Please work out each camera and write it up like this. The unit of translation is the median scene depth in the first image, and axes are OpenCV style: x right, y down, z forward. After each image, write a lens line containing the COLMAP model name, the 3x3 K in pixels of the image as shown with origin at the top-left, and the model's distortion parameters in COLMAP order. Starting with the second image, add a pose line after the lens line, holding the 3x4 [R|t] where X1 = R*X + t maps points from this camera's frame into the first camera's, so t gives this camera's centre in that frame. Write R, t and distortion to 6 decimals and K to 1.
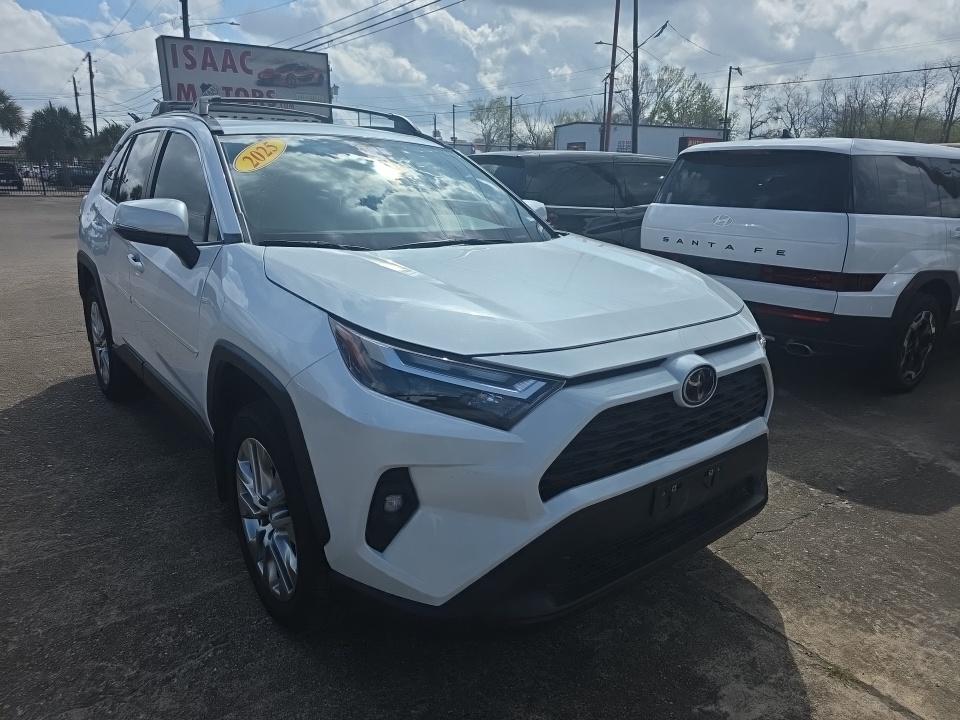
lens RADIAL K [[655.0, 0, 477.8], [0, 655.0, 364.4], [0, 0, 1]] dist [0.025666, -0.017586]
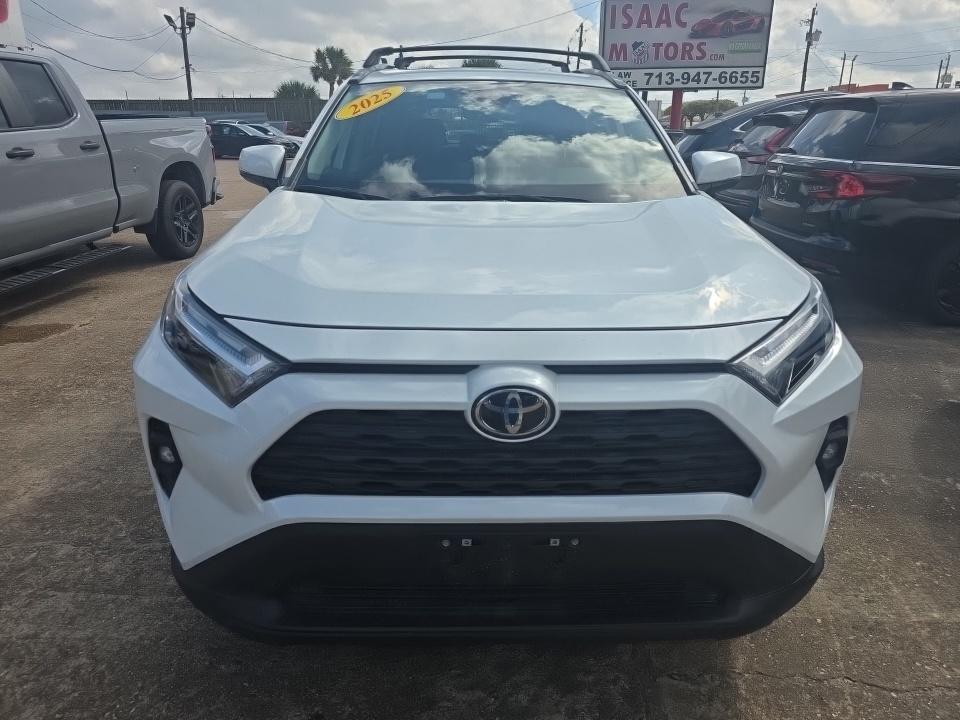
lens RADIAL K [[655.0, 0, 482.0], [0, 655.0, 355.7], [0, 0, 1]] dist [0.025666, -0.017586]
pose [[0.799408, 0.184192, -0.571857, 0.641500], [-0.158178, 0.982788, 0.095431, -0.081484], [0.579592, 0.014167, 0.814783, 0.380894]]
